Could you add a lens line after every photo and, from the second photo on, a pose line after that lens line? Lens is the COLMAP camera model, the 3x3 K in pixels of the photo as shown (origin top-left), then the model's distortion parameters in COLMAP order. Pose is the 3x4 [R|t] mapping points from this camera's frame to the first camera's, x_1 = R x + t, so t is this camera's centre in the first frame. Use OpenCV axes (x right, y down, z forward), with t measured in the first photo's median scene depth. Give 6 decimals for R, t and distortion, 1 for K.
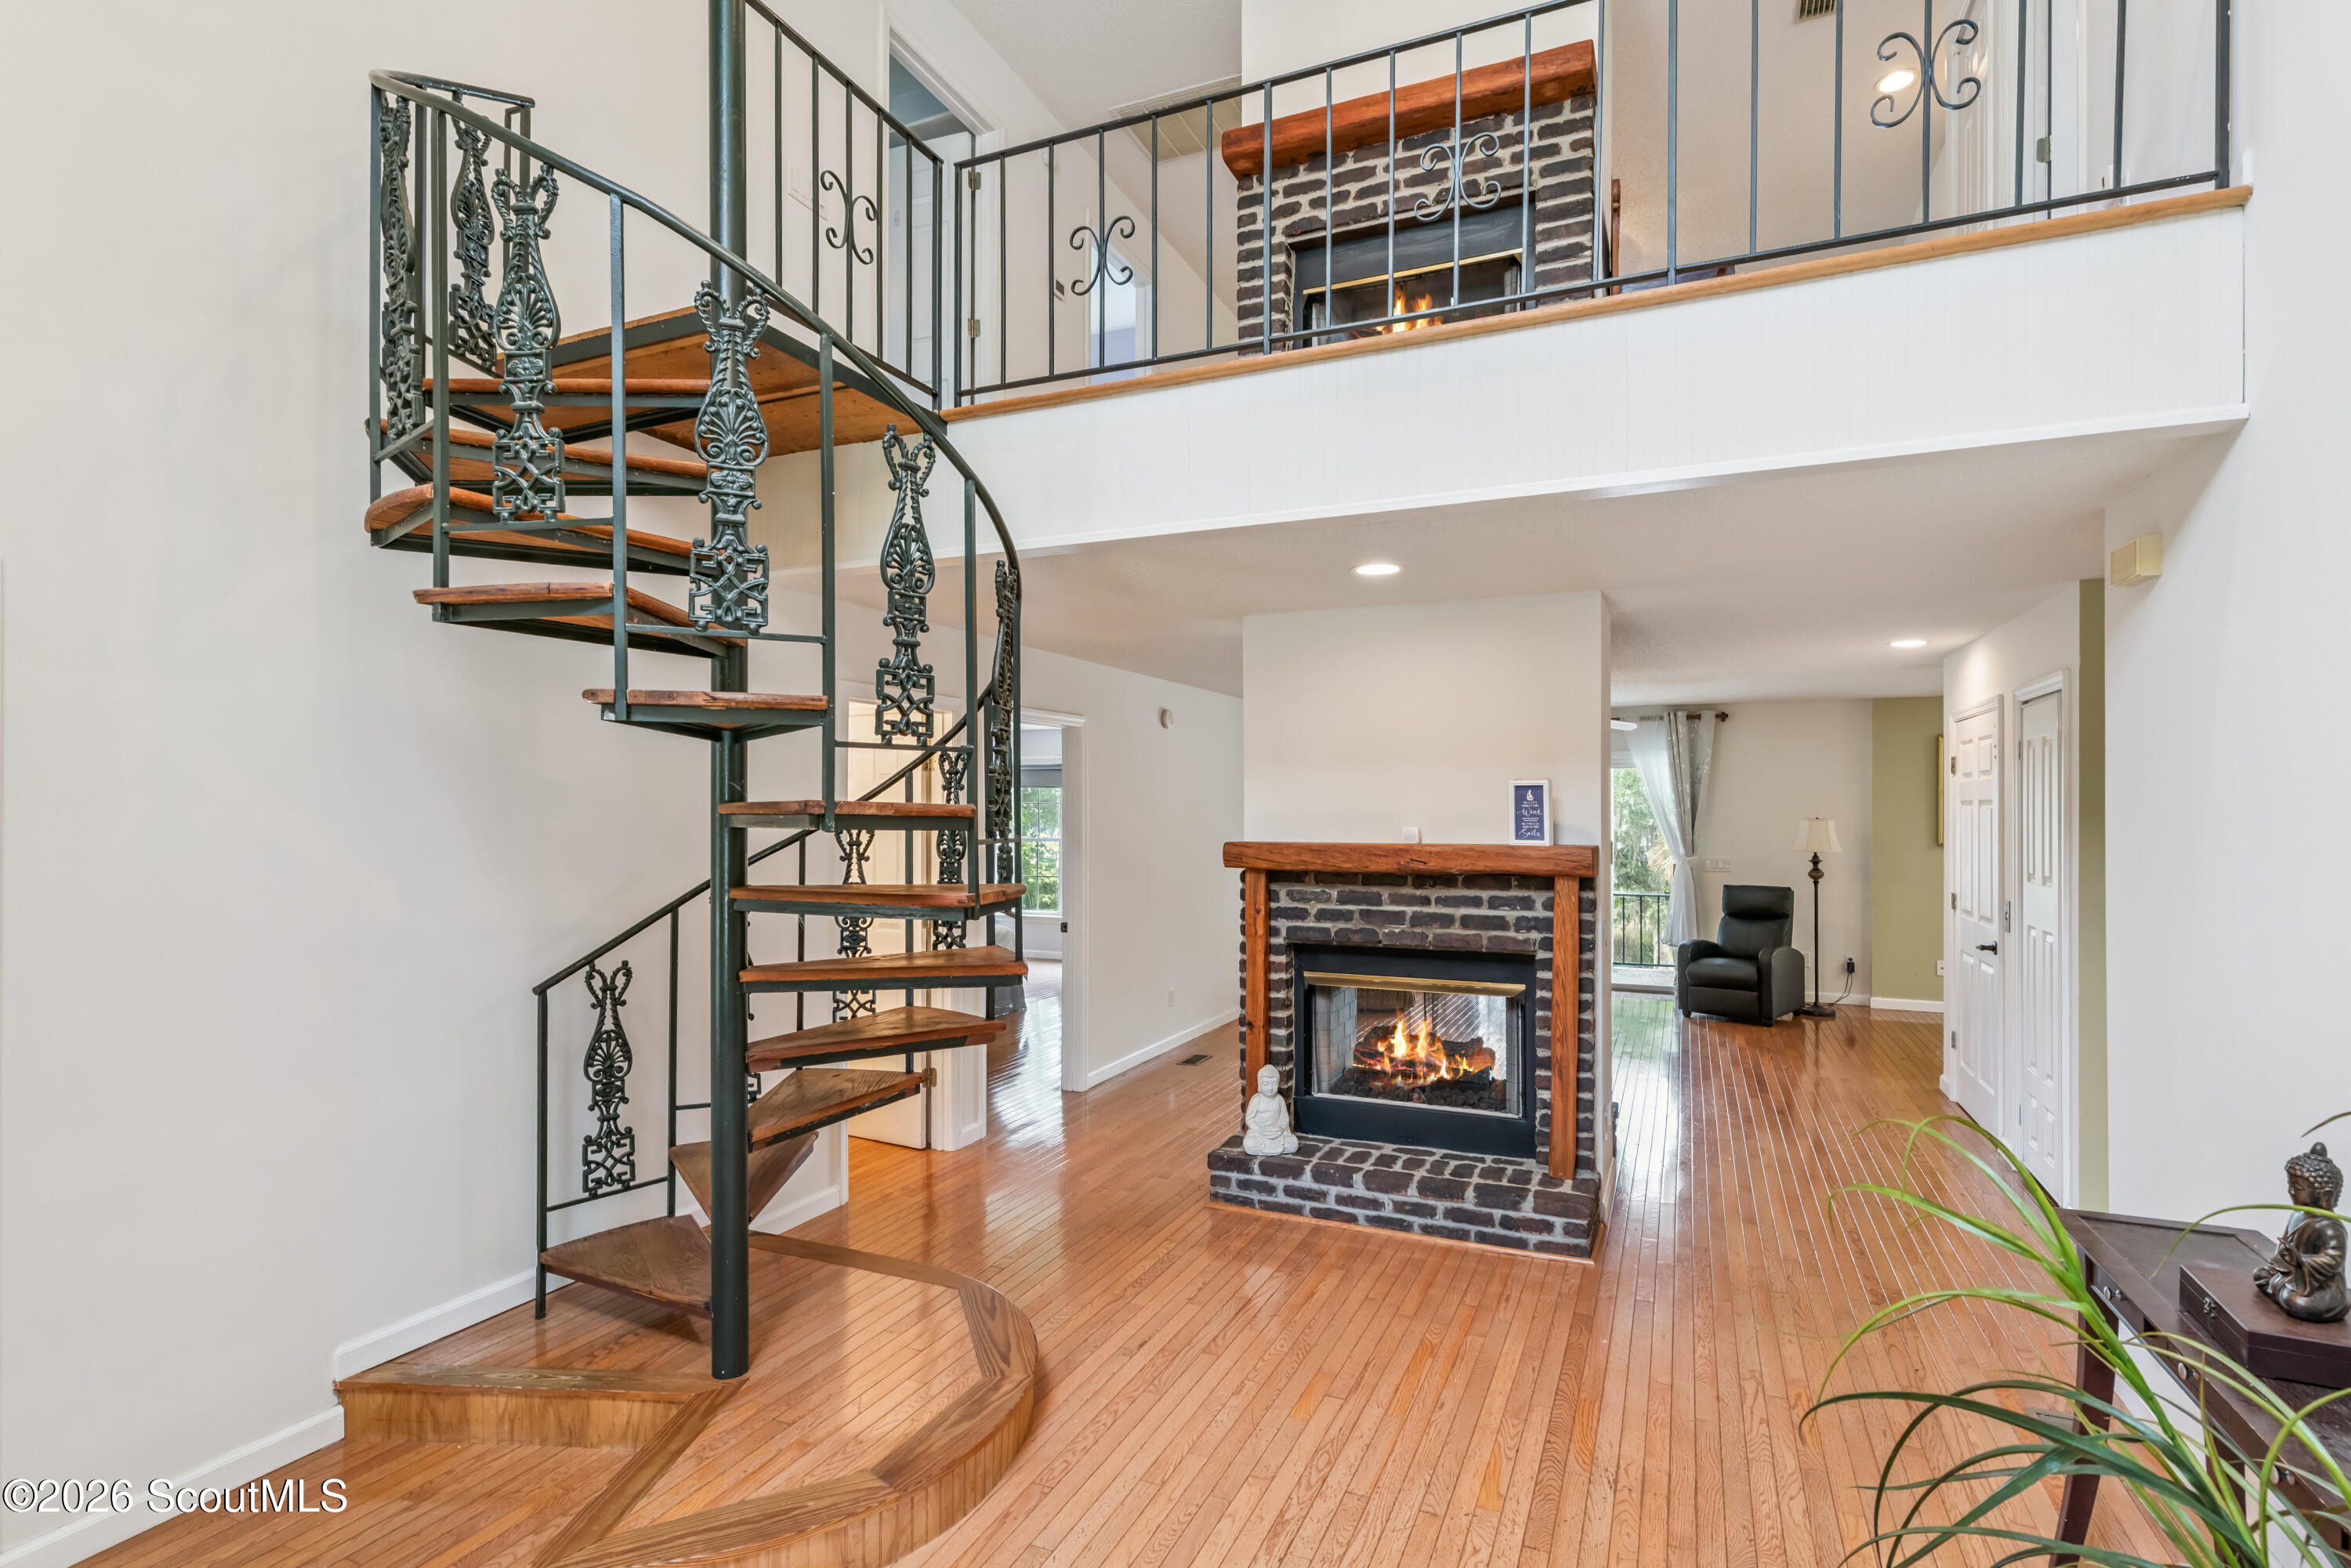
lens RADIAL K [[1132.7, 0, 1177.0], [0, 1132.7, 803.4], [0, 0, 1]] dist [0.001085, -0.000189]
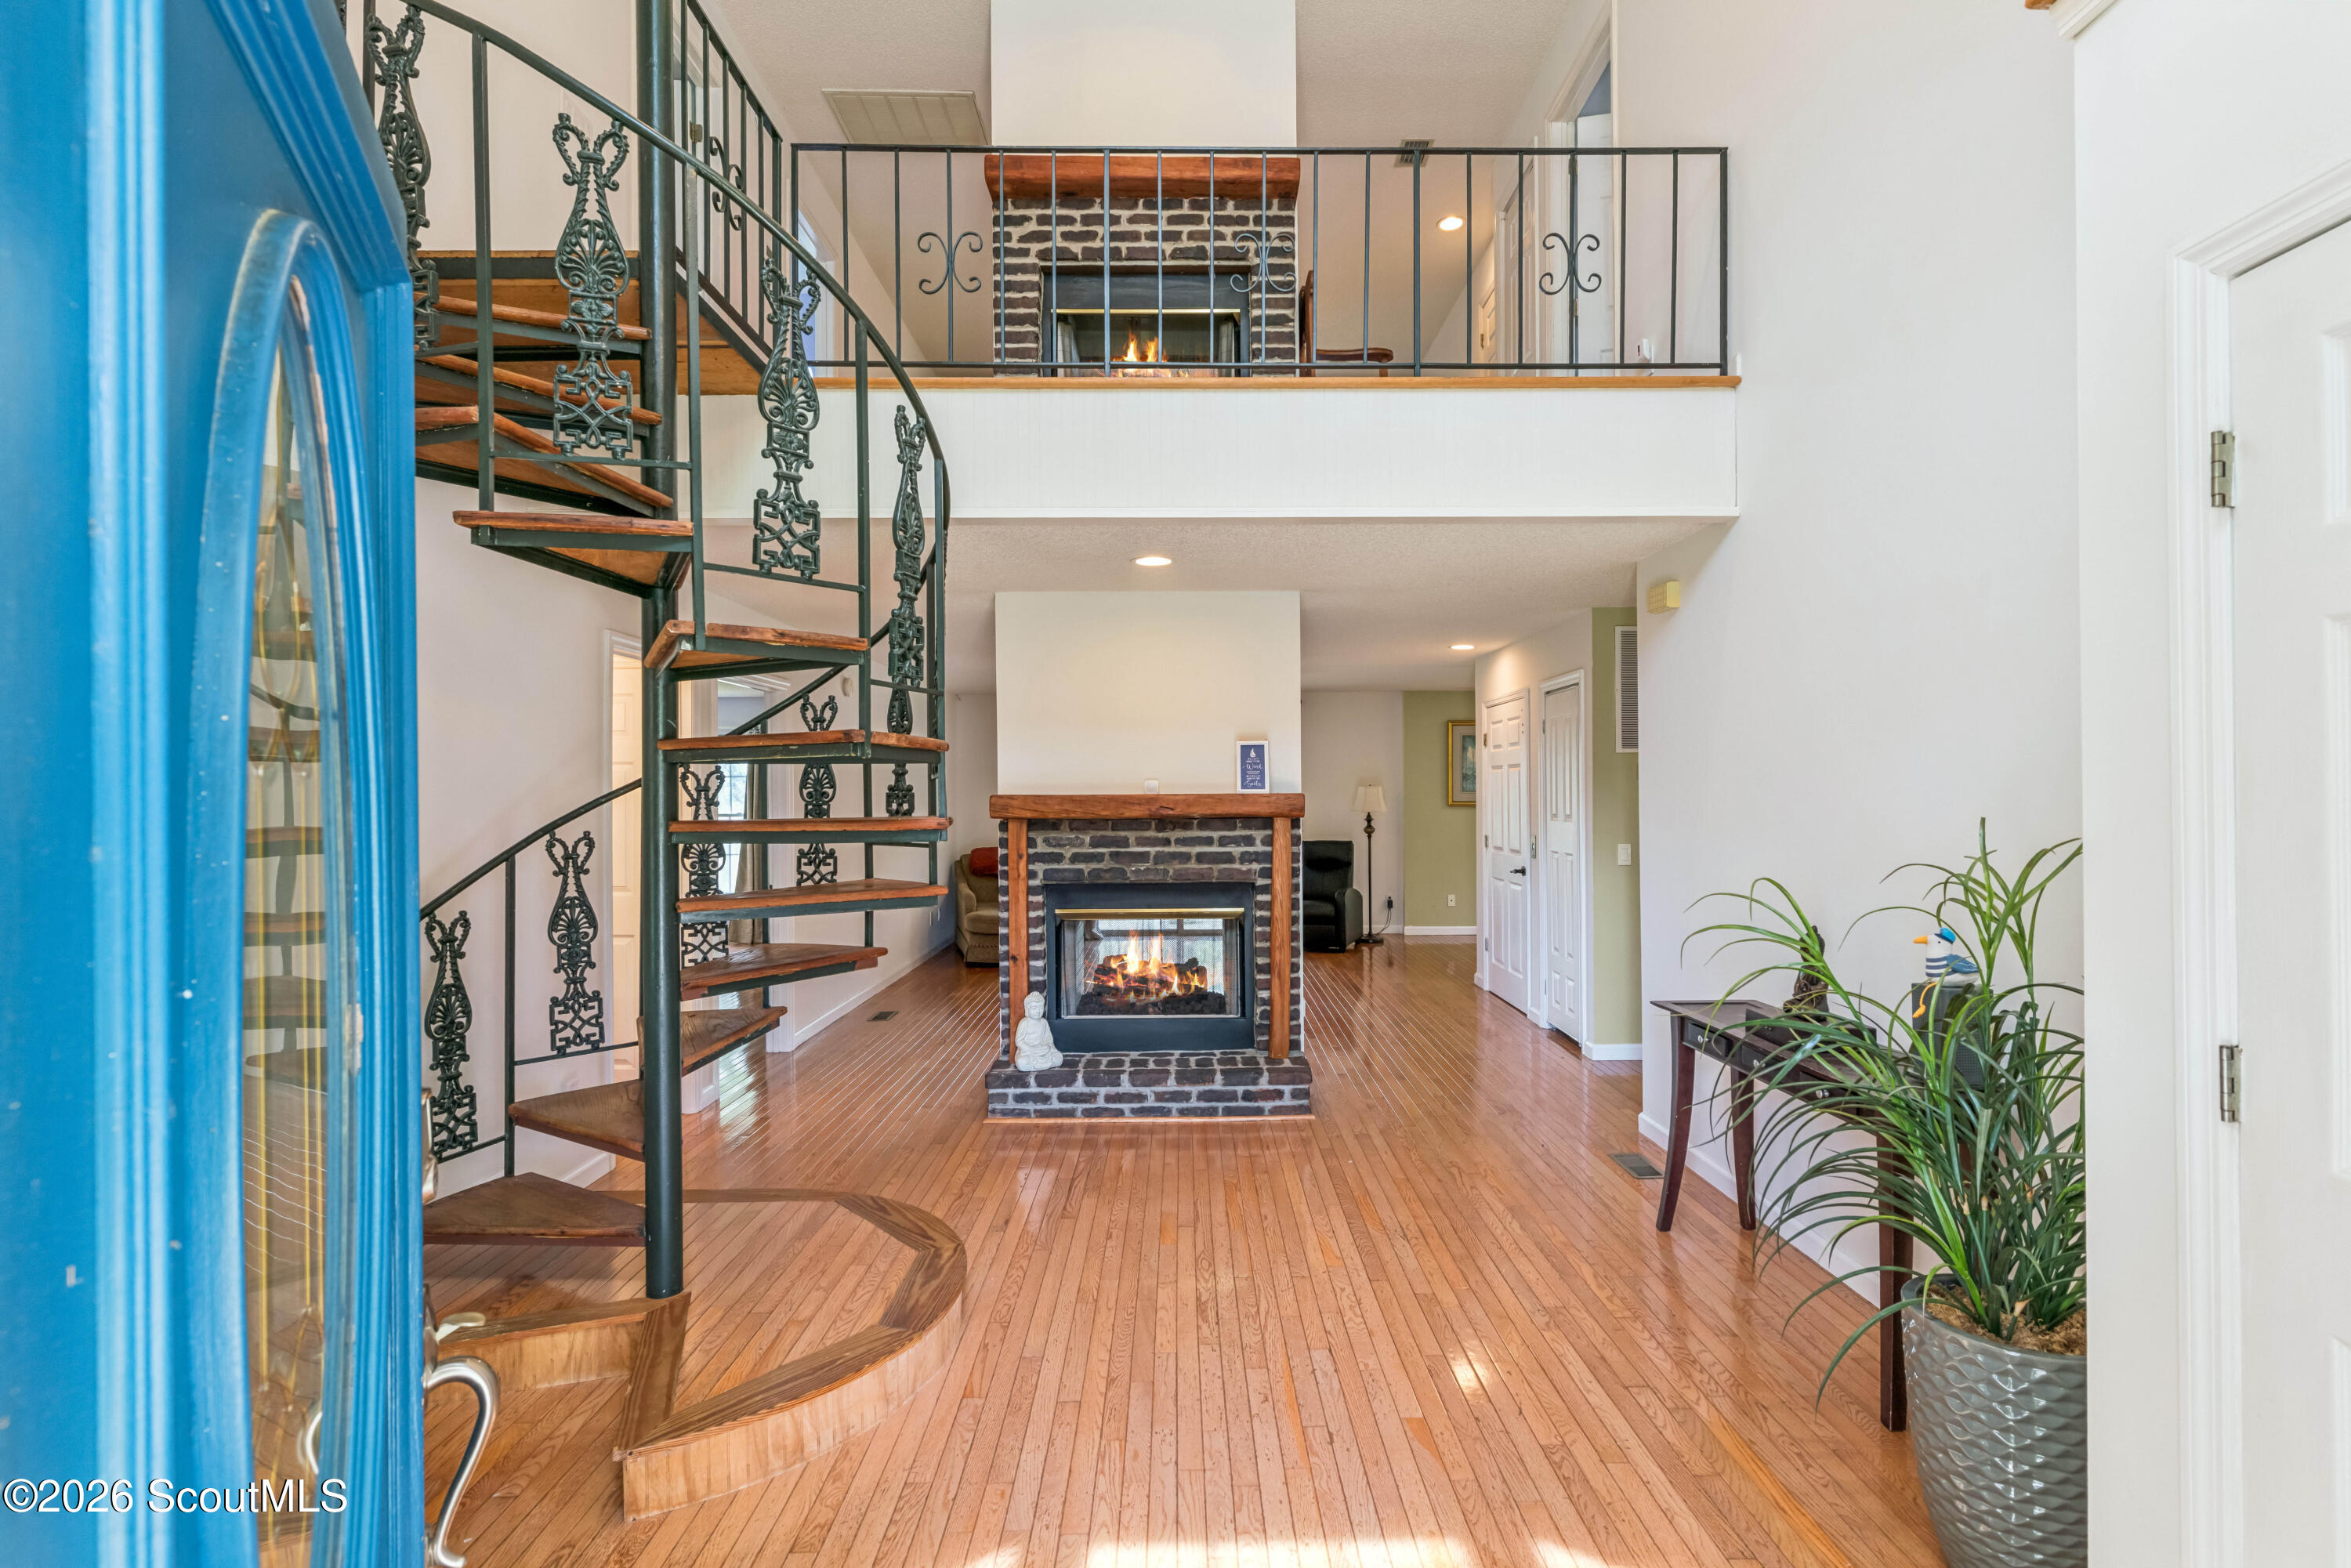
lens RADIAL K [[1132.7, 0, 1178.8], [0, 1132.7, 783.9], [0, 0, 1]] dist [0.001085, -0.000189]
pose [[0.909521, -0.000906, 0.415657, -0.272885], [0.003200, 0.999983, -0.004823, 0.031735], [-0.415646, 0.005717, 0.909509, -0.091658]]
